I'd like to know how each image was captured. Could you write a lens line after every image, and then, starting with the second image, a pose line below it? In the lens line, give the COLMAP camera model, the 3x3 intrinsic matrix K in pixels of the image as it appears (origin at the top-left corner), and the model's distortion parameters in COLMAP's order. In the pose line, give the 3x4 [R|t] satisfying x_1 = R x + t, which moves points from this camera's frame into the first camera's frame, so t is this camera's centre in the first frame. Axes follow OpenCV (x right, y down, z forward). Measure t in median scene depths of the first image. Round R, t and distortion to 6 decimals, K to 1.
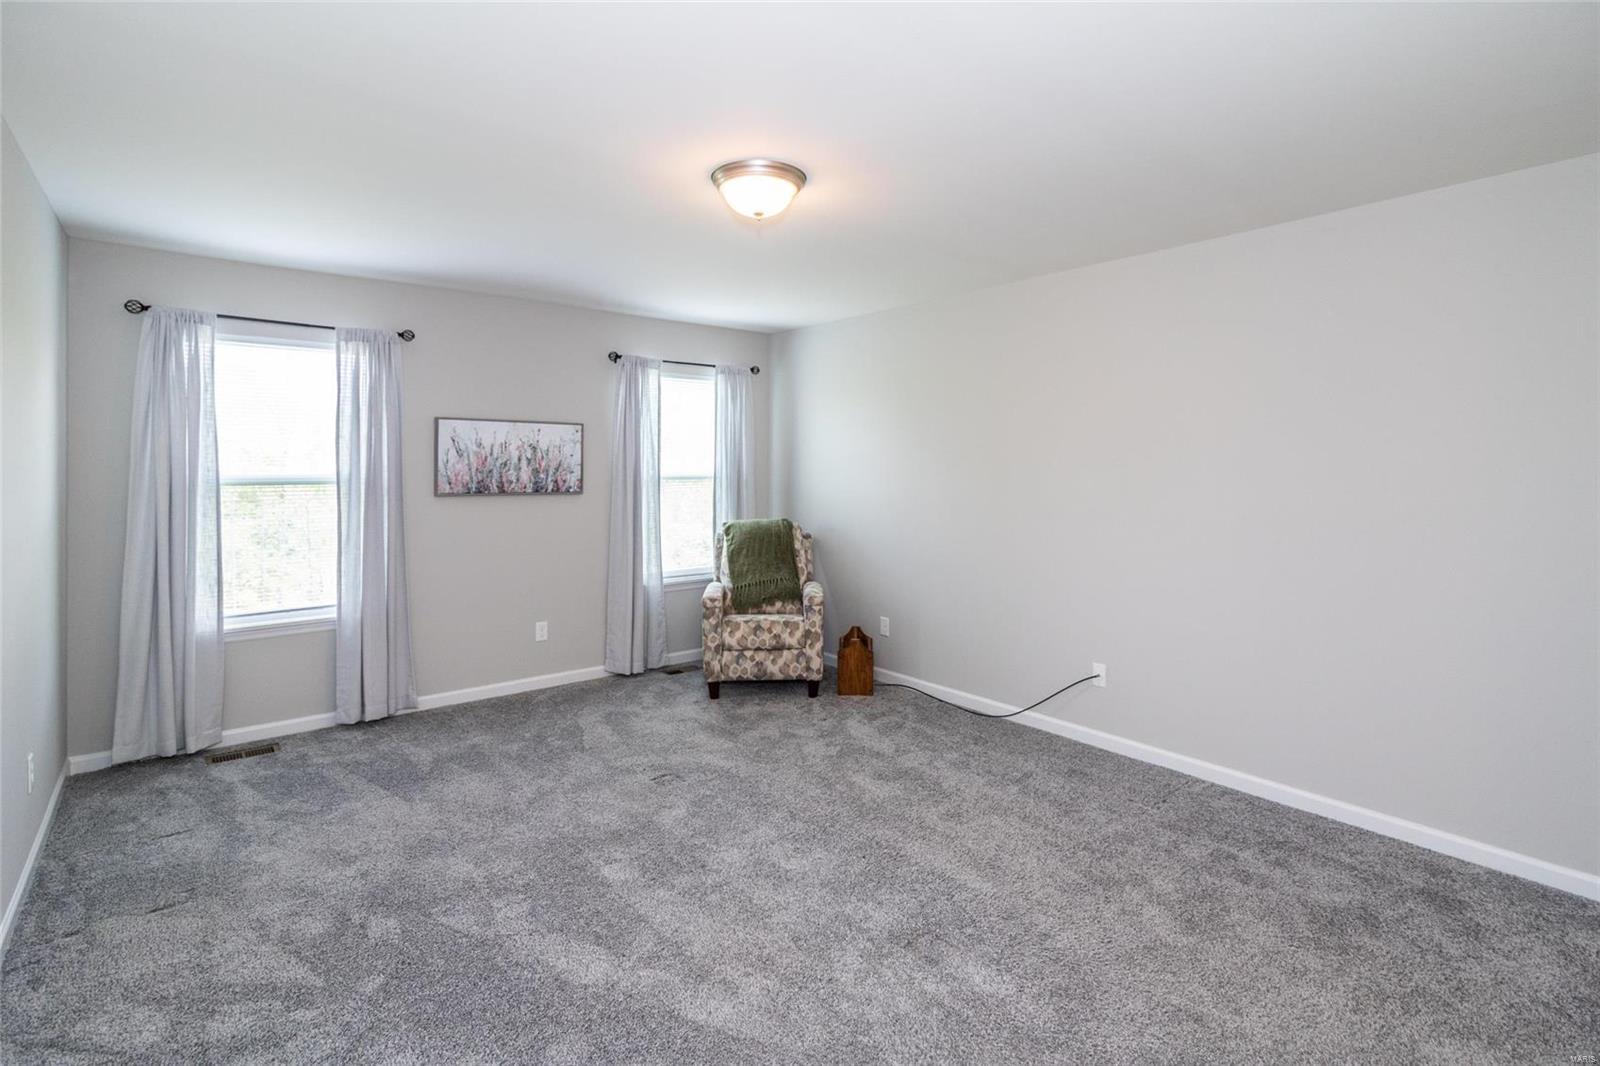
lens RADIAL K [[758.3, 0, 847.9], [0, 758.3, 463.1], [0, 0, 1]] dist [0.005658, 0.001478]
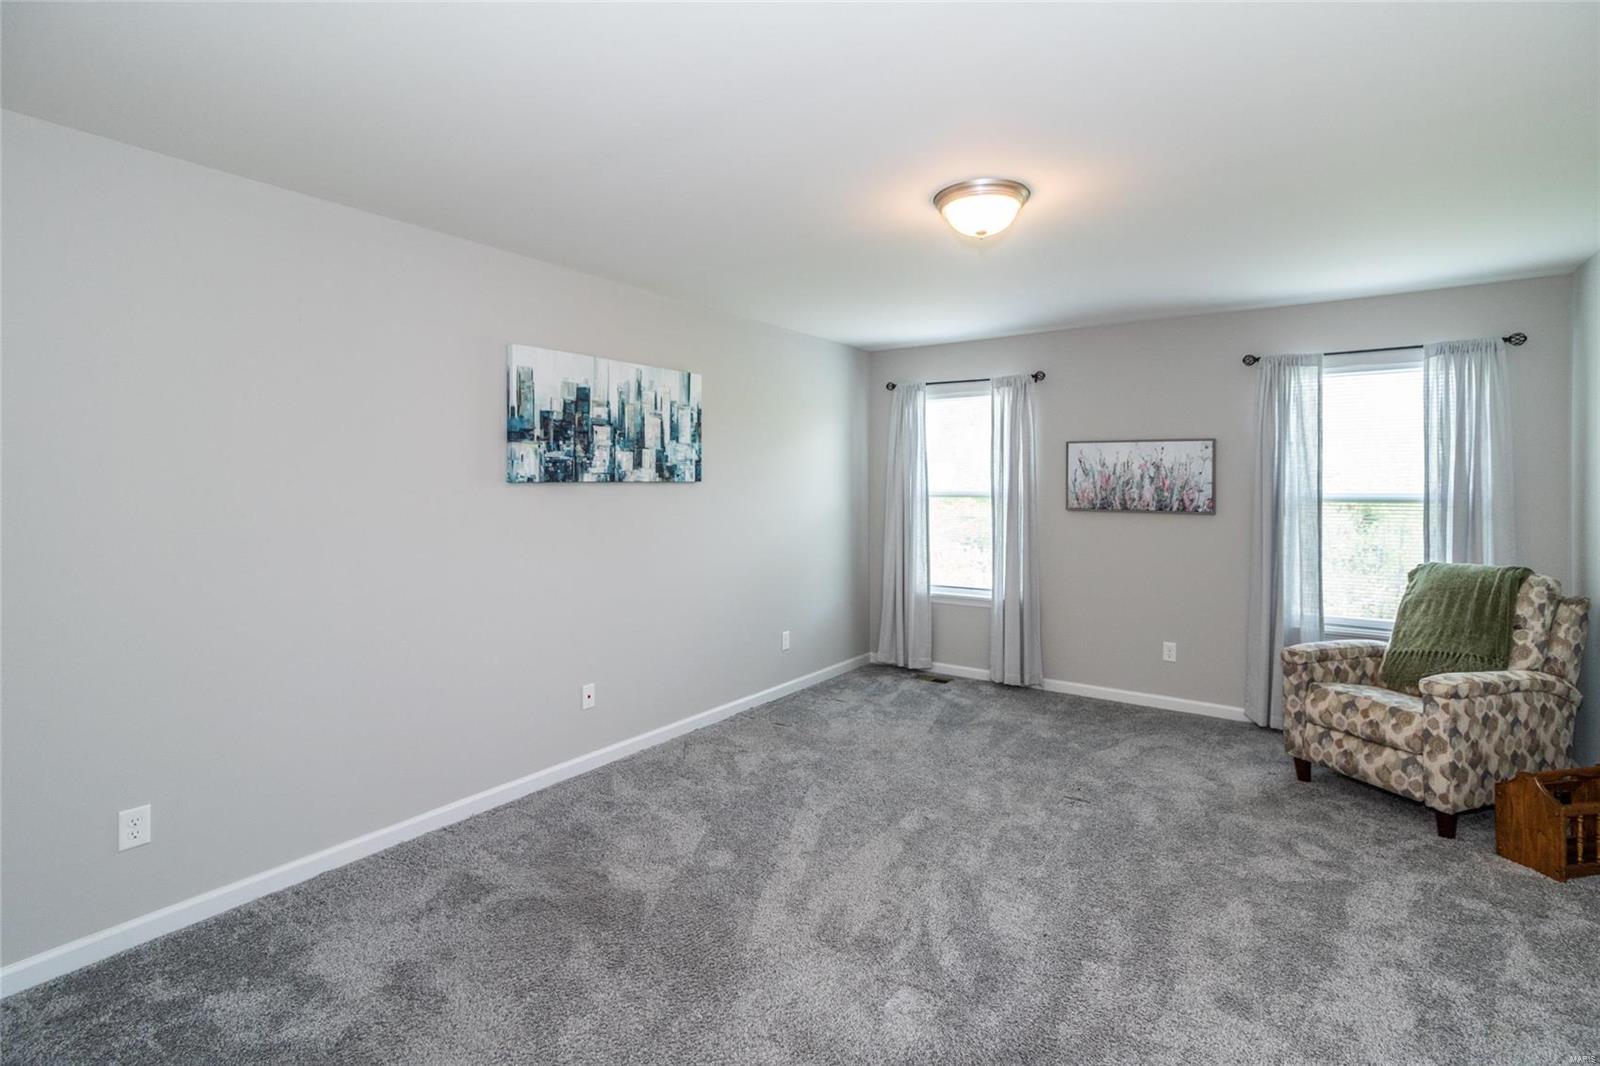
lens RADIAL K [[758.3, 0, 807.4], [0, 758.3, 489.4], [0, 0, 1]] dist [0.005658, 0.001478]
pose [[0.267878, 0.002854, -0.963449, 0.446823], [-0.004107, 0.999990, 0.001820, 0.011039], [0.963444, 0.003470, 0.267887, 0.301357]]
